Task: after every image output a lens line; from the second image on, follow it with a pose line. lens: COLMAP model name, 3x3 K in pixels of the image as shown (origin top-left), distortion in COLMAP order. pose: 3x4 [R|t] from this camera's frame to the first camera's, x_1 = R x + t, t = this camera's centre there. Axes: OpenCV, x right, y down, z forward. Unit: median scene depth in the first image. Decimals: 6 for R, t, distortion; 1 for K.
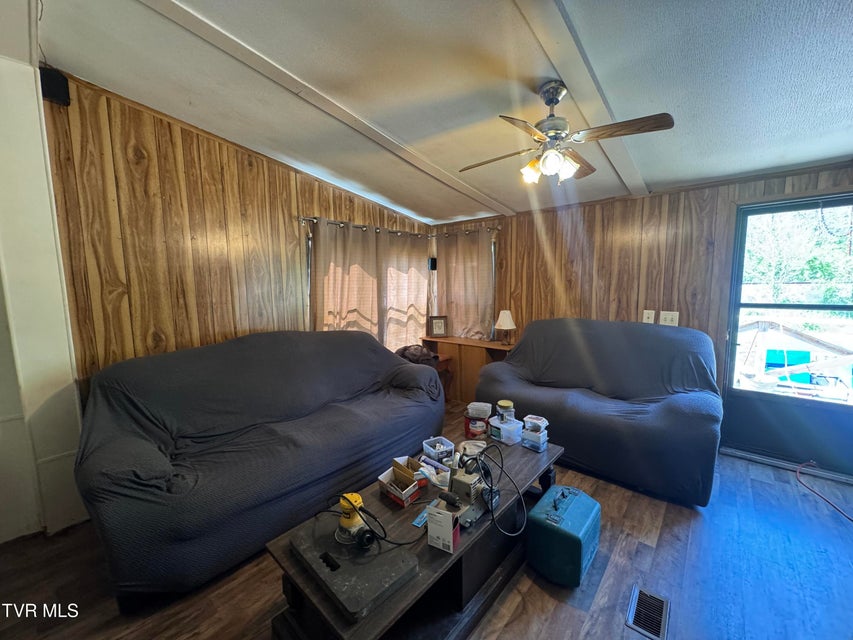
lens RADIAL K [[349.4, 0, 426.5], [0, 349.4, 320.0], [0, 0, 1]] dist [-0.000810, -0.000456]
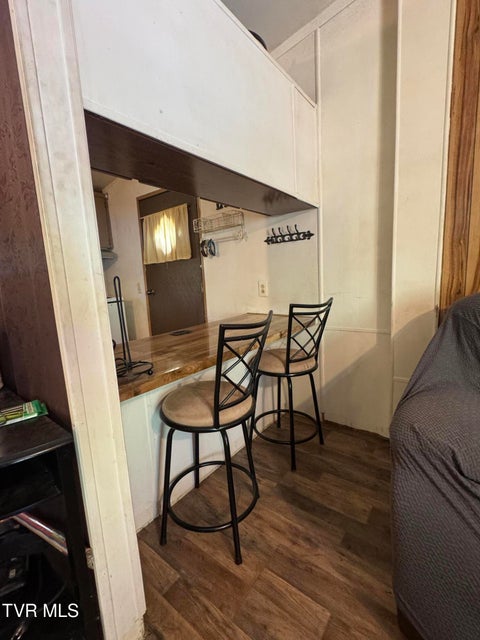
lens RADIAL K [[281.0, 0, 240.0], [0, 281.0, 320.0], [0, 0, 1]] dist [-0.000410, -0.000072]
pose [[0.063226, 0.167110, -0.983909, -0.375712], [-0.054846, 0.984973, 0.163766, 0.133409], [0.996491, 0.043609, 0.071441, 0.522941]]
